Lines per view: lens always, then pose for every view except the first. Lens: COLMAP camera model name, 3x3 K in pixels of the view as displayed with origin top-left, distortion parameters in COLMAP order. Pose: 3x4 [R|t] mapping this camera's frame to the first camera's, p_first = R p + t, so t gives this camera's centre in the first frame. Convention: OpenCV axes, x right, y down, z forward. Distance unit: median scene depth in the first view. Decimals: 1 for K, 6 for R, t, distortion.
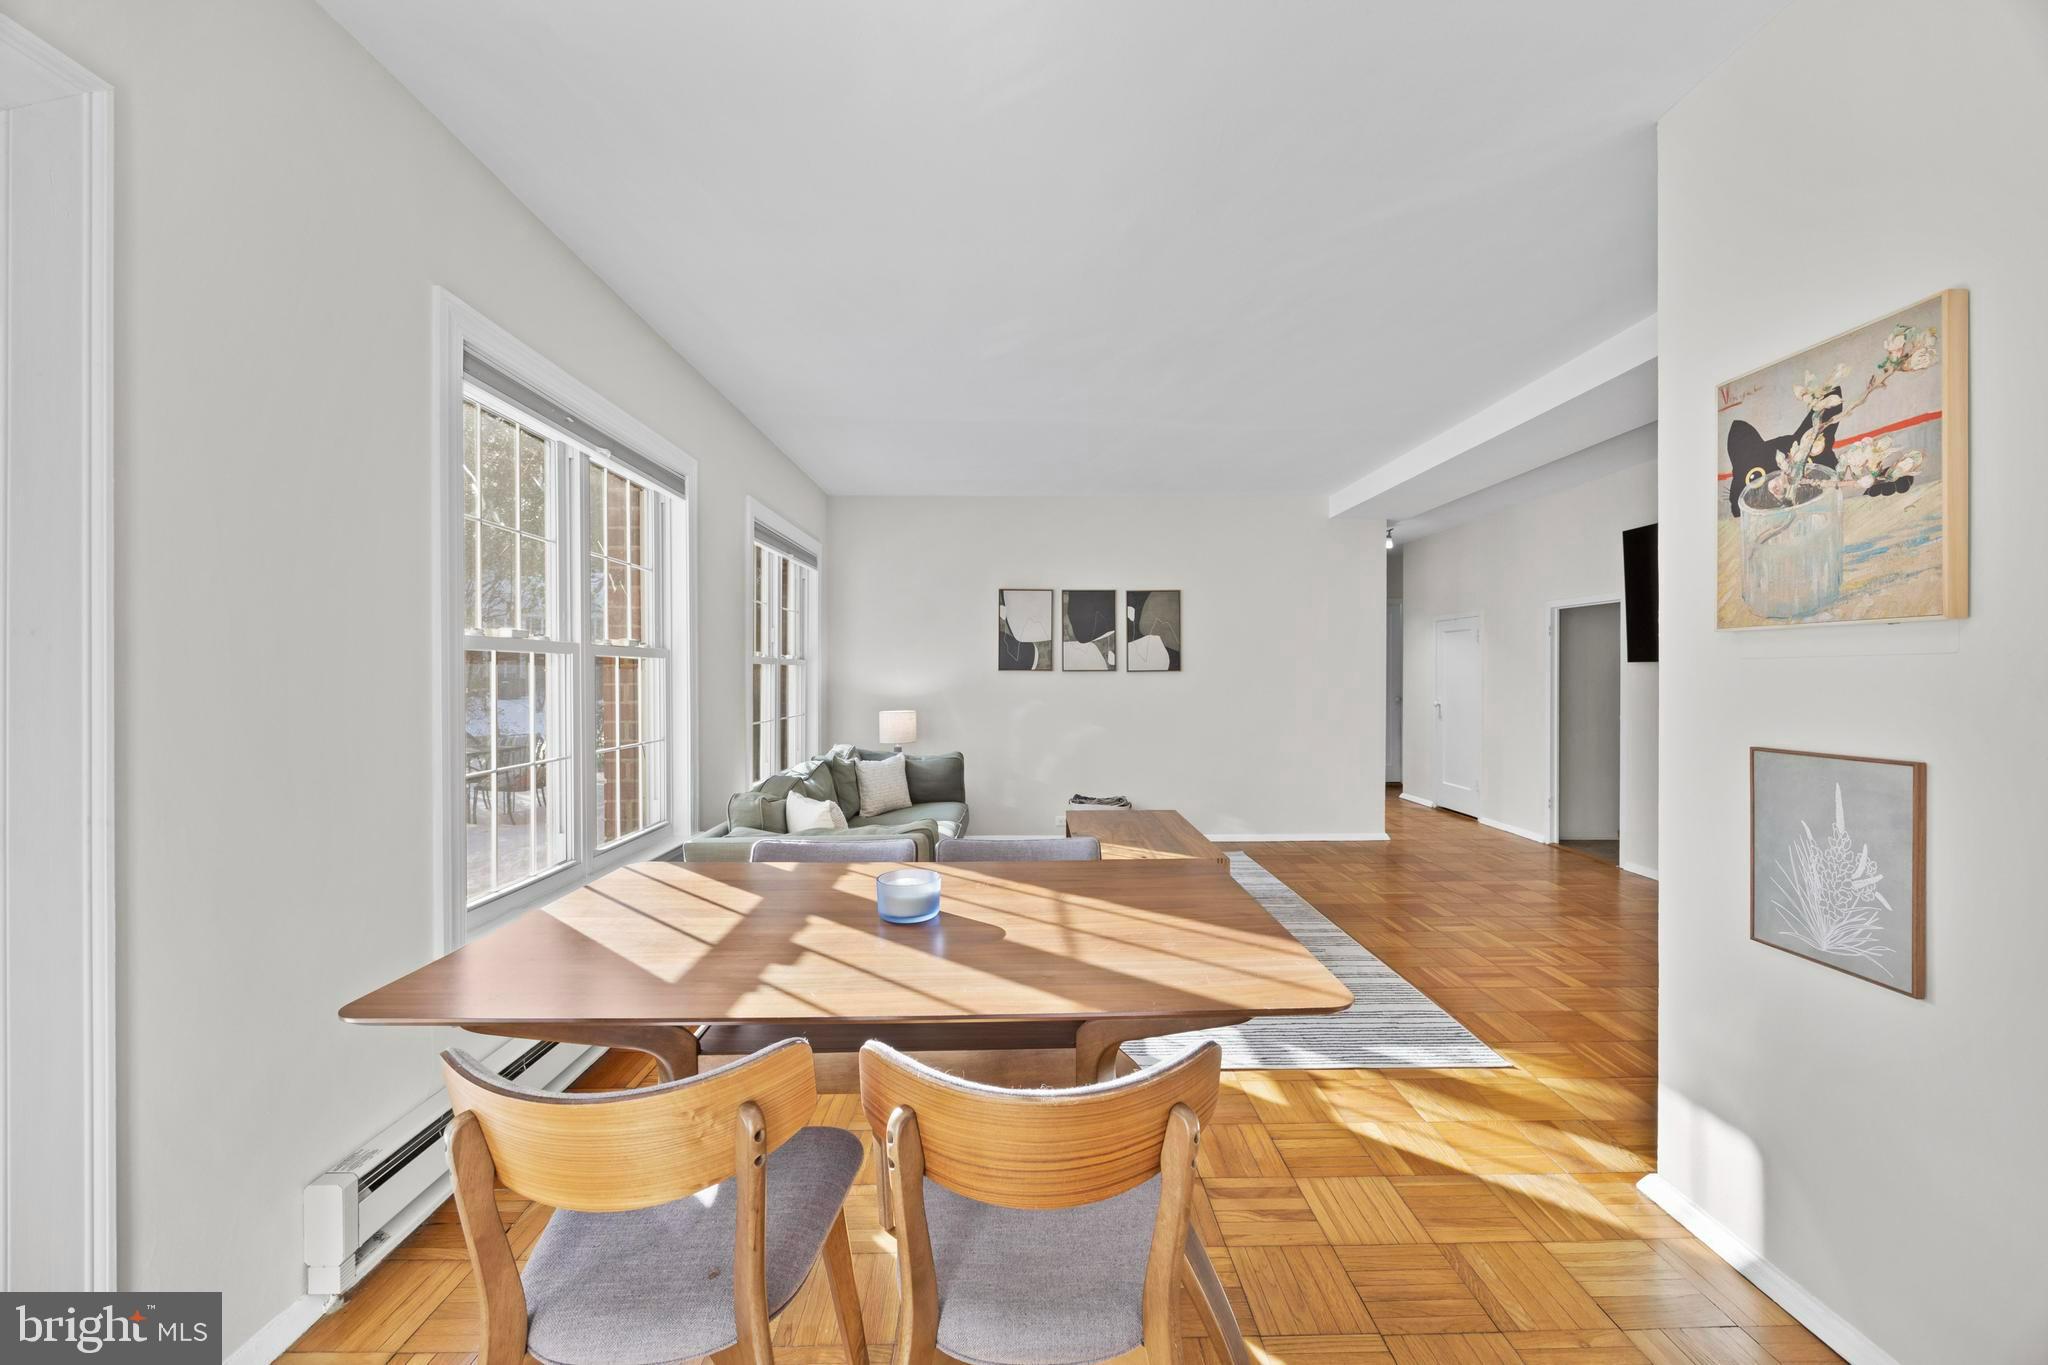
lens RADIAL K [[773.9, 0, 1035.6], [0, 773.9, 676.1], [0, 0, 1]] dist [-0.001734, -0.000039]
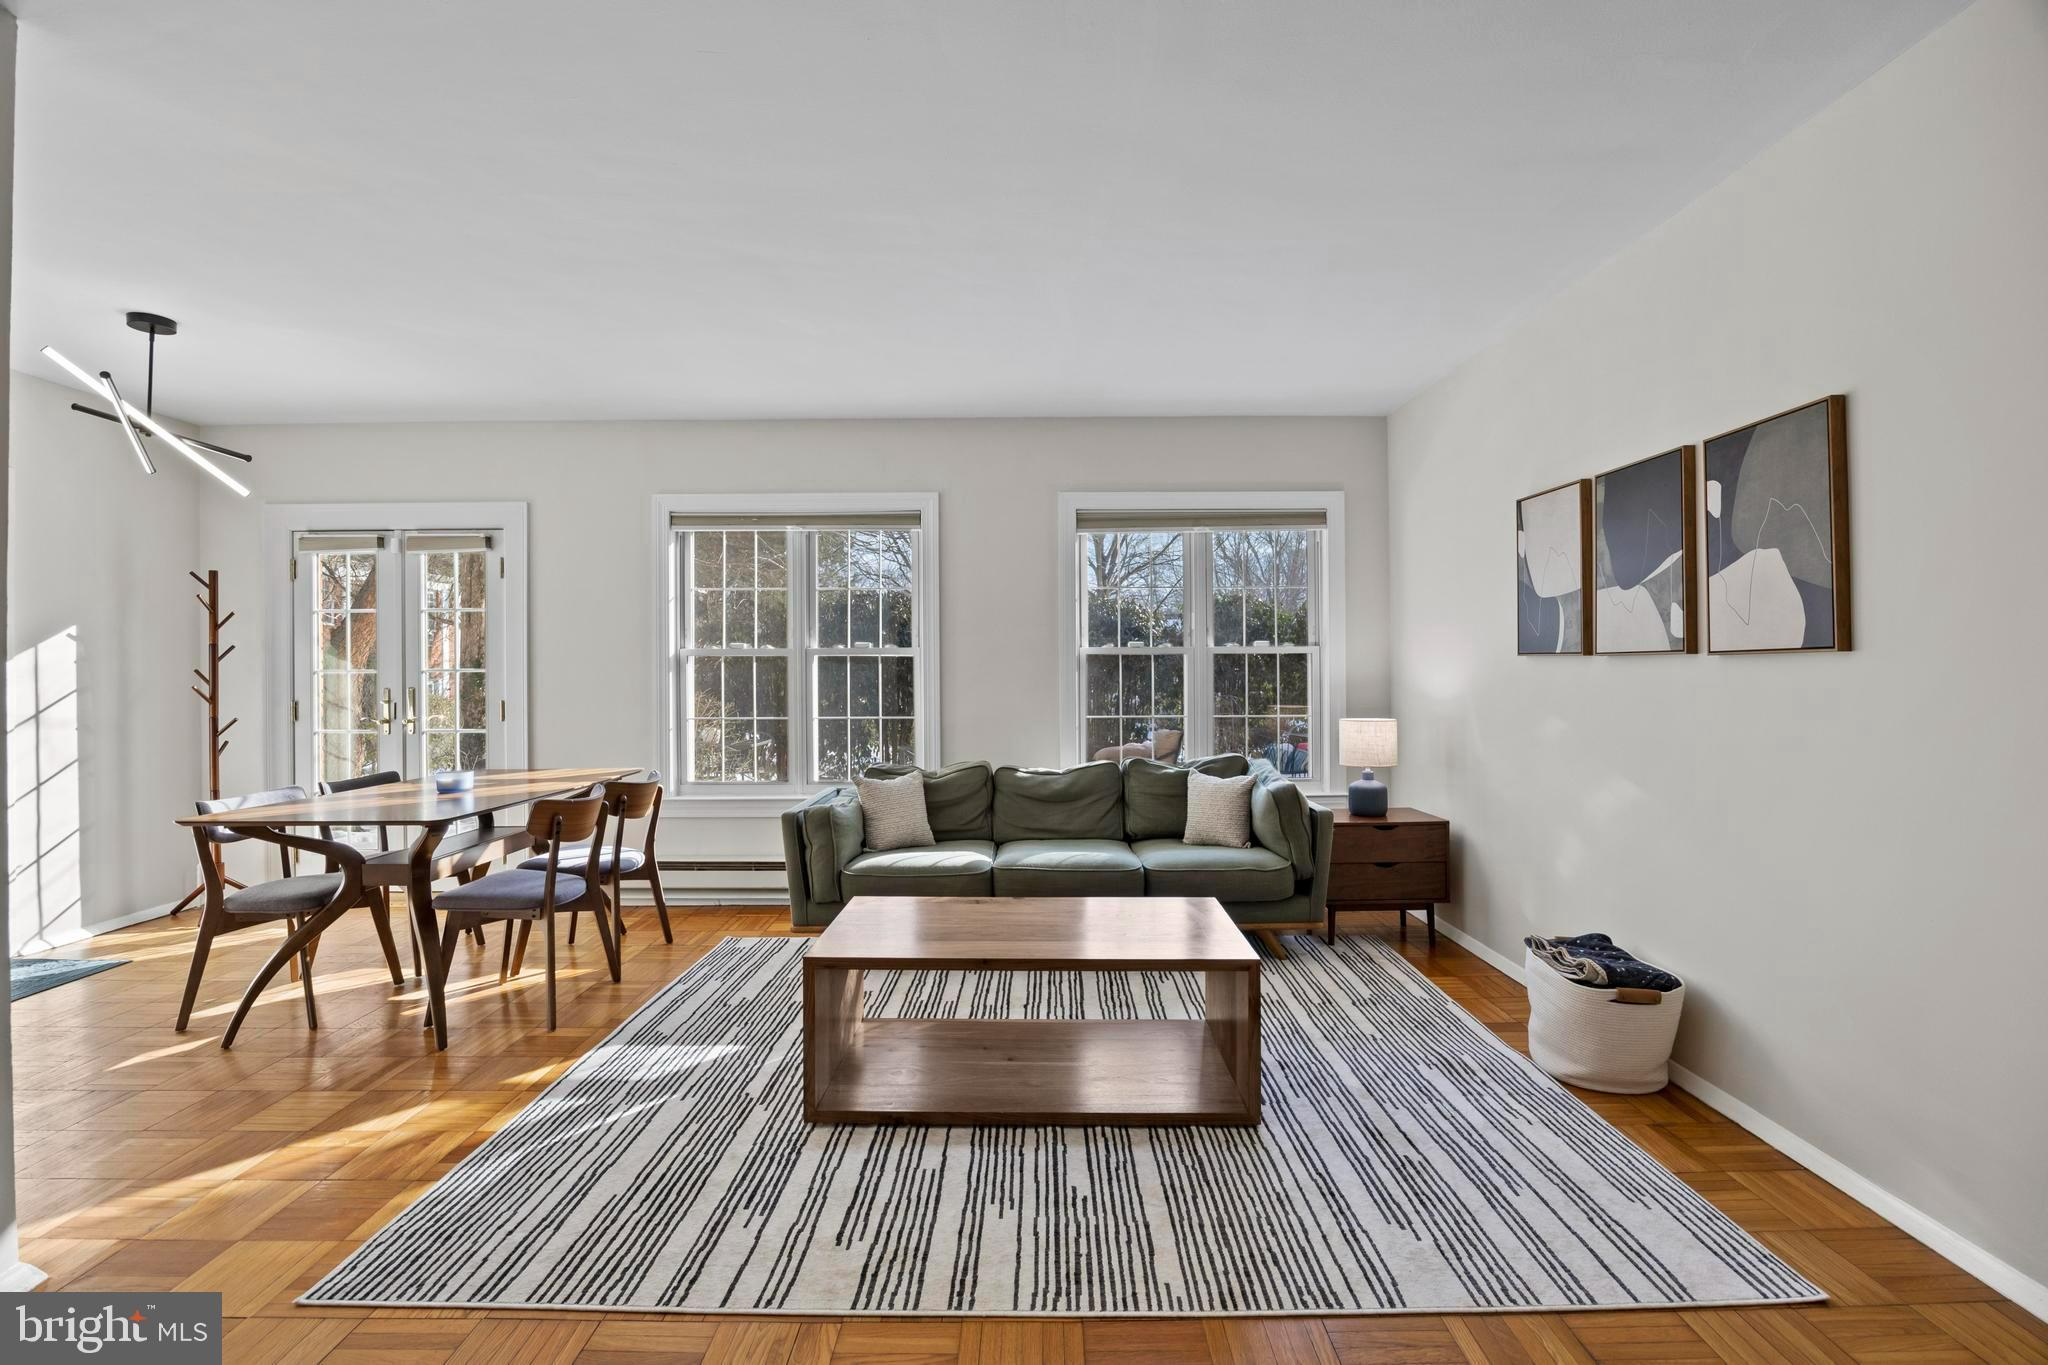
lens RADIAL K [[872.1, 0, 1032.7], [0, 872.1, 666.8], [0, 0, 1]] dist [-0.017769, -0.000877]
pose [[-0.023592, 0.000811, -0.999721, 0.546101], [0.001602, 0.999998, 0.000774, -0.001056], [0.999720, -0.001584, -0.023593, 0.684805]]
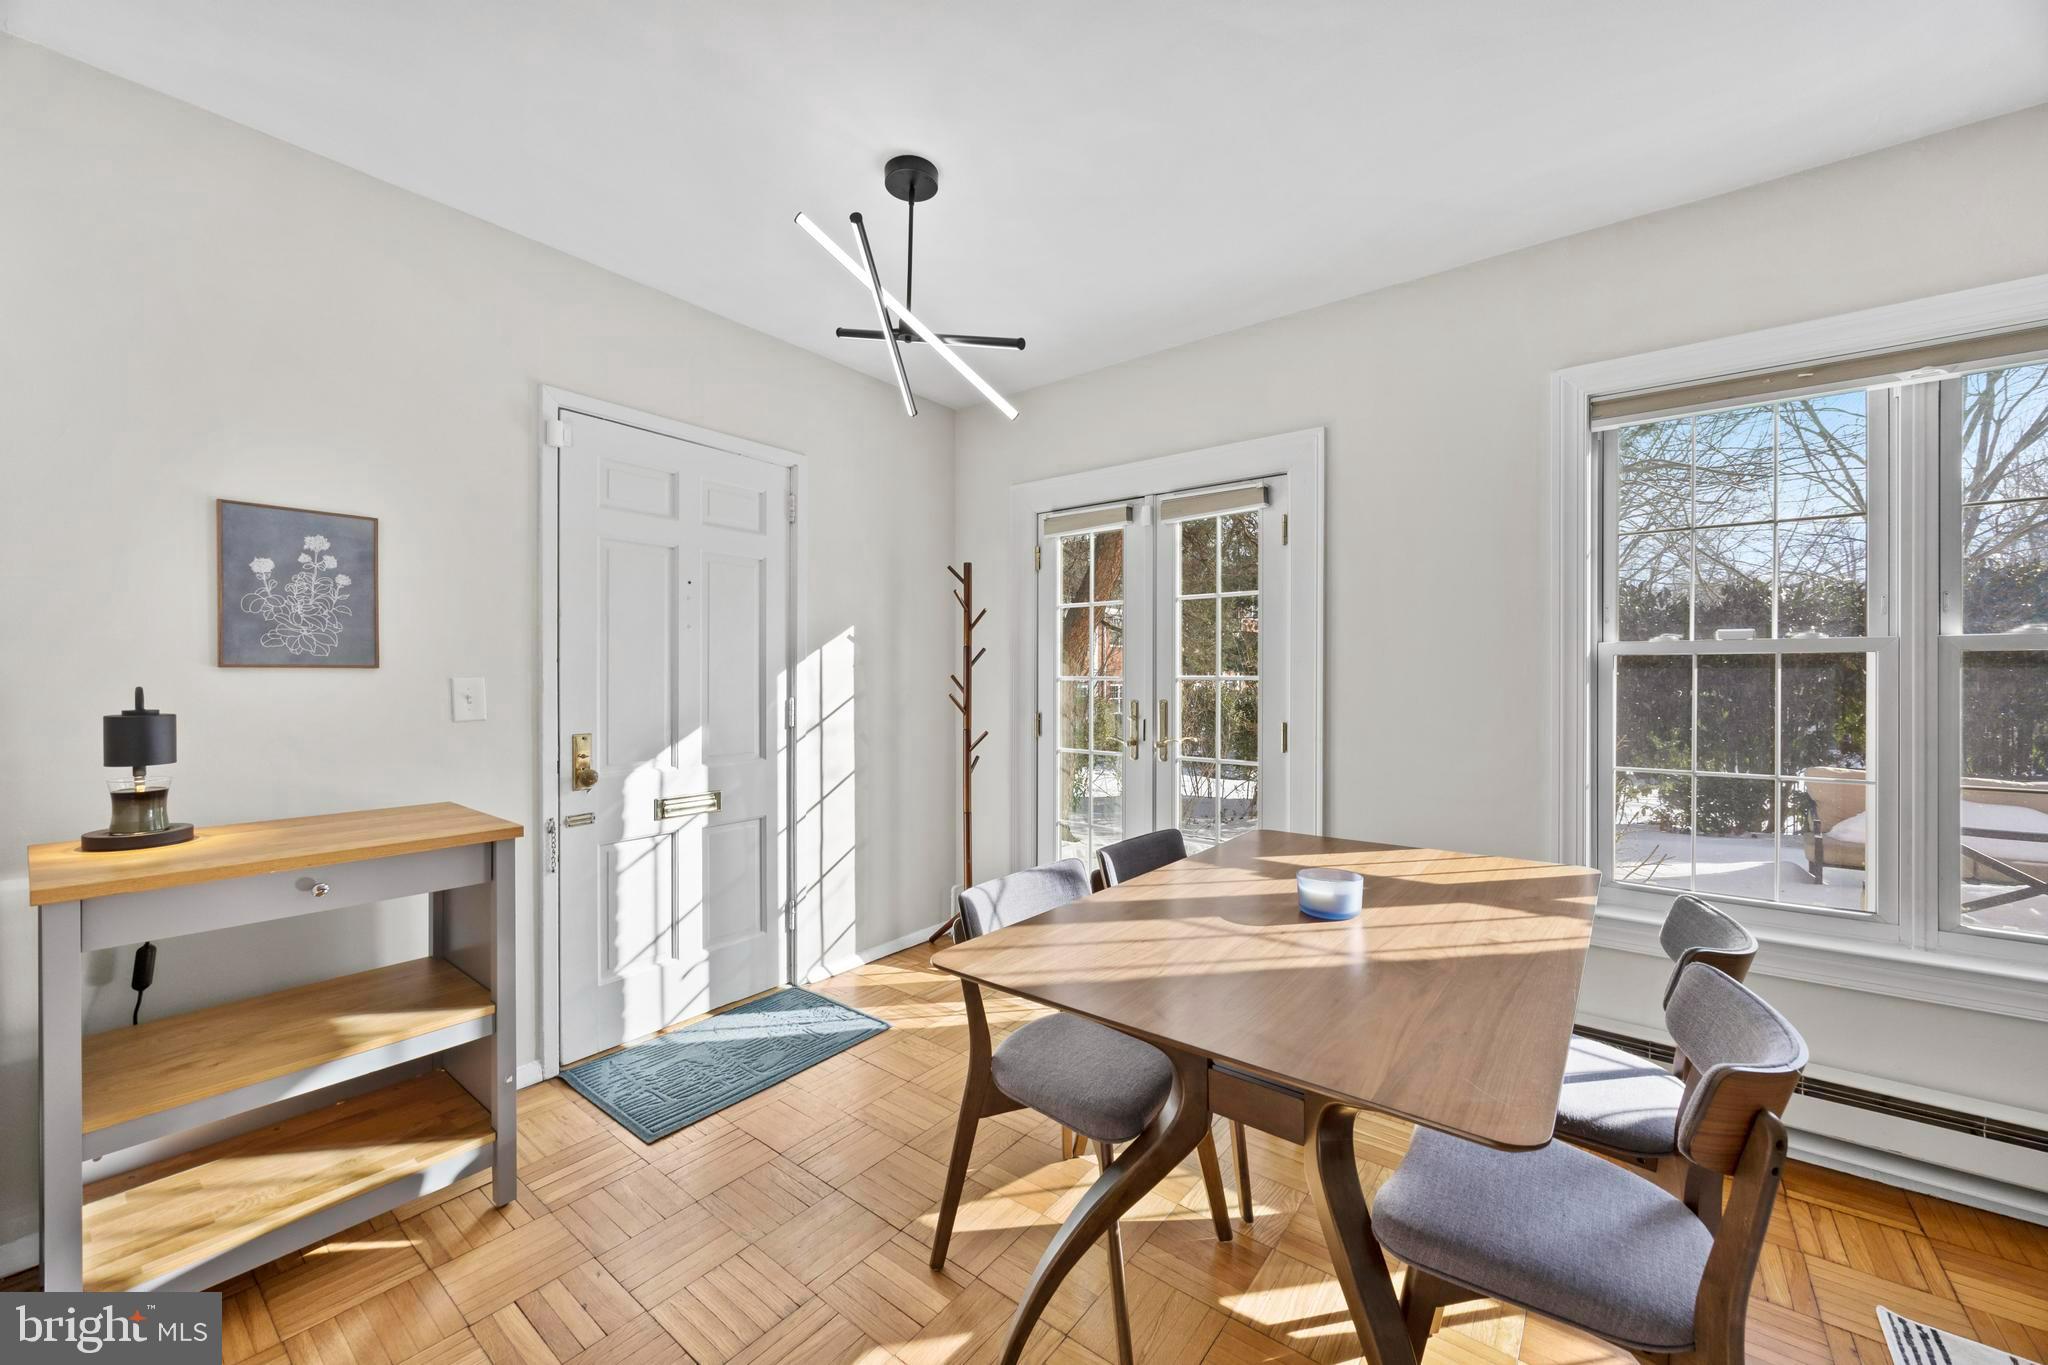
lens RADIAL K [[773.9, 0, 1028.0], [0, 773.9, 676.6], [0, 0, 1]] dist [-0.001734, -0.000039]
pose [[-0.635648, 0.001286, -0.771978, 0.237998], [-0.004415, 0.999976, 0.005302, -0.001273], [0.771966, 0.006779, -0.635627, 0.359641]]
